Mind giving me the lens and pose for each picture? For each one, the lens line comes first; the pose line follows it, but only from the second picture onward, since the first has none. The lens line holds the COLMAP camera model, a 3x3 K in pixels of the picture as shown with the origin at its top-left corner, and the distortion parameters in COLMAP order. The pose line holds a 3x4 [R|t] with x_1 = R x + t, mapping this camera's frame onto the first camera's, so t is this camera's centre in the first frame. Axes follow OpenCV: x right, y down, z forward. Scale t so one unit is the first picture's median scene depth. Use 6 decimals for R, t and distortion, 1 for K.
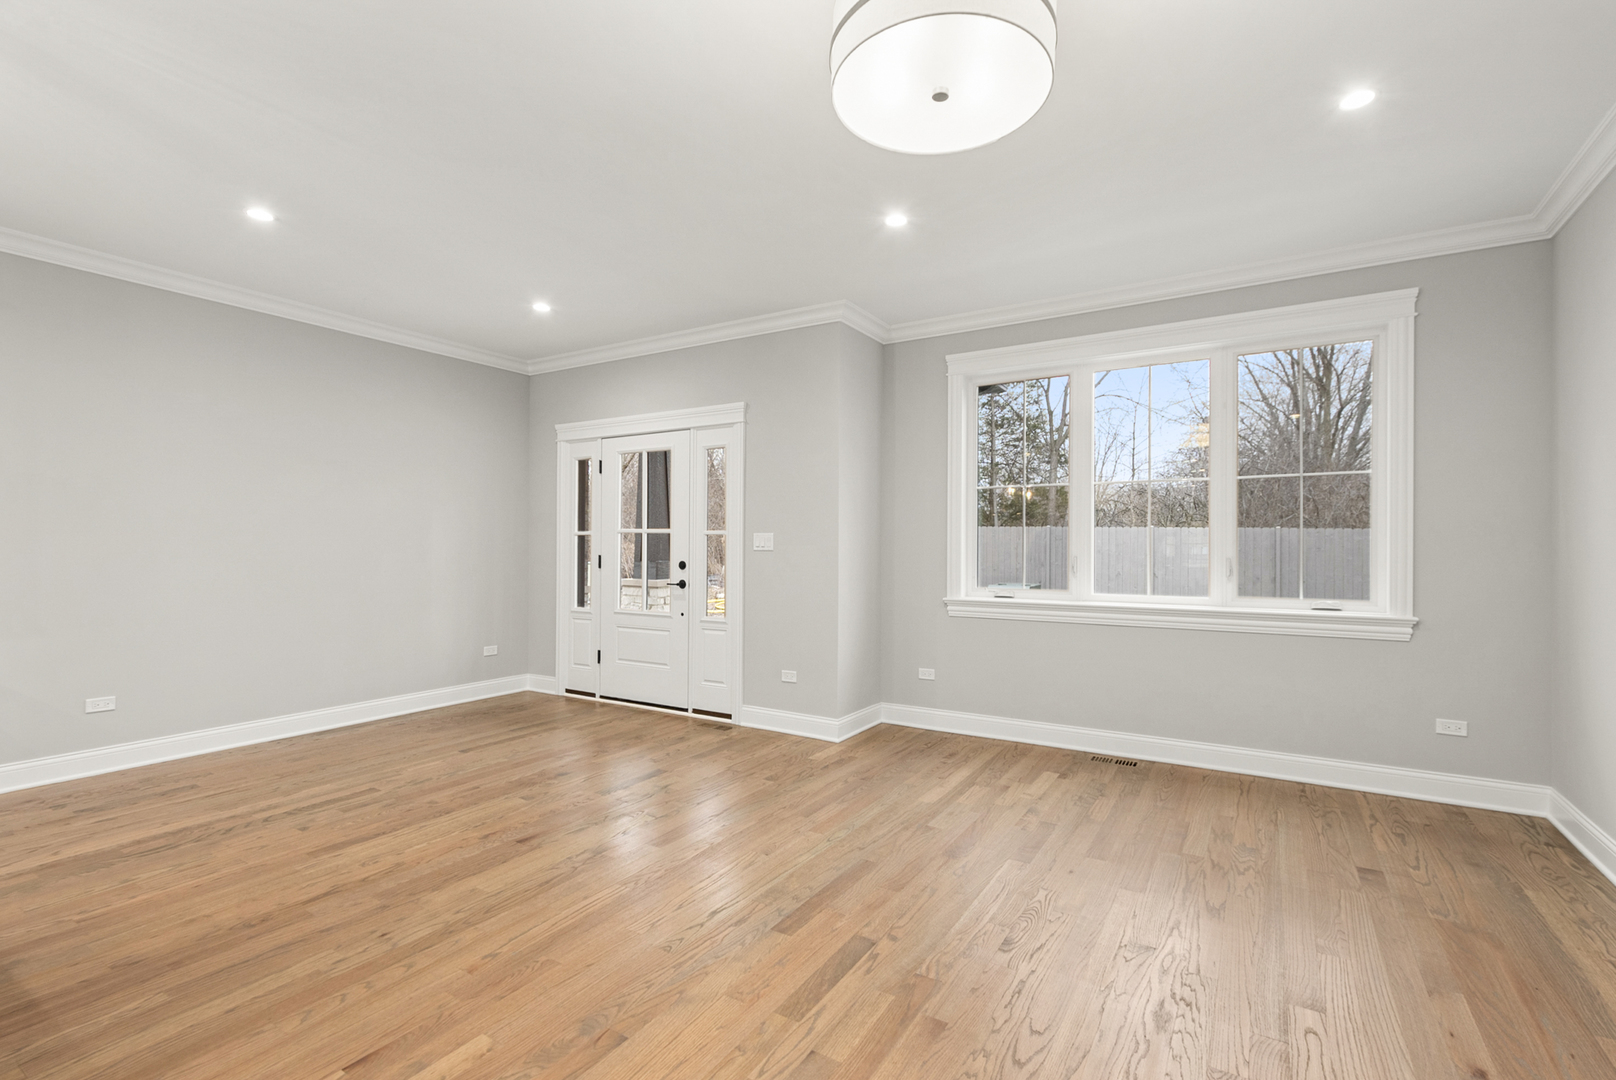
lens RADIAL K [[718.5, 0, 801.7], [0, 718.5, 550.0], [0, 0, 1]] dist [-0.000400, -0.000099]
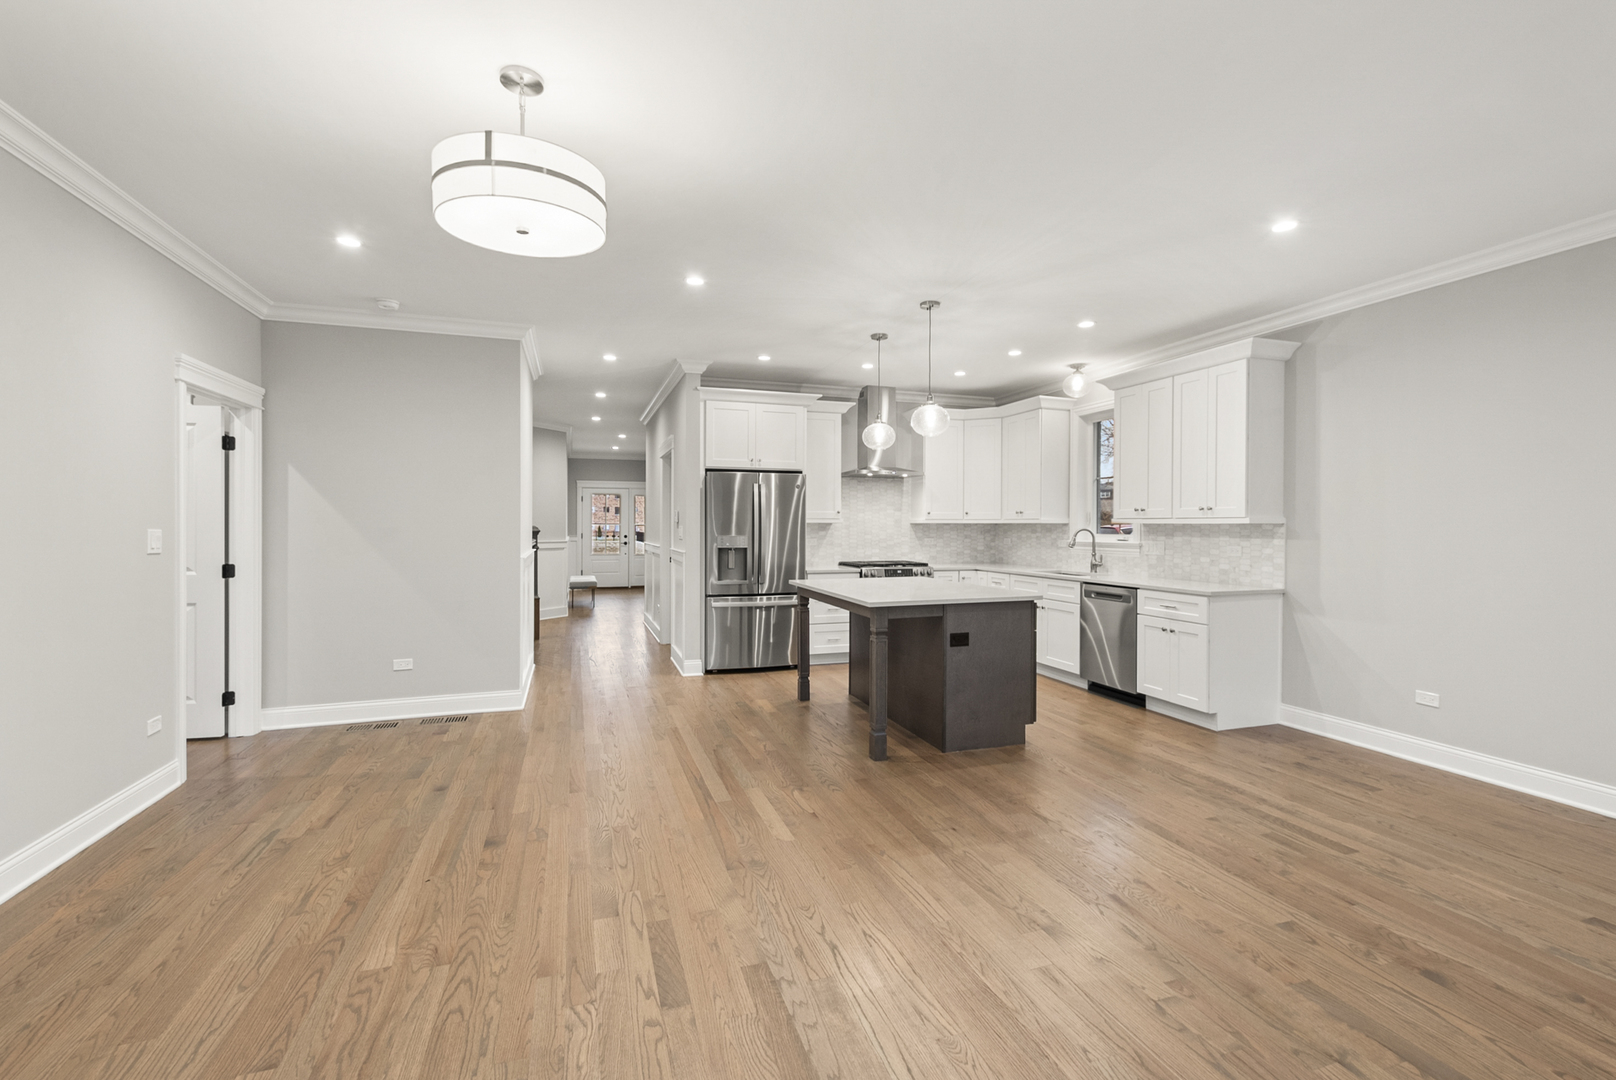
lens RADIAL K [[718.5, 0, 806.2], [0, 718.5, 534.3], [0, 0, 1]] dist [-0.000400, -0.000099]
pose [[-0.632188, 0.004514, -0.774801, 0.506648], [-0.010065, 0.999851, 0.014037, -0.031582], [0.774749, 0.016673, -0.632049, 1.276480]]
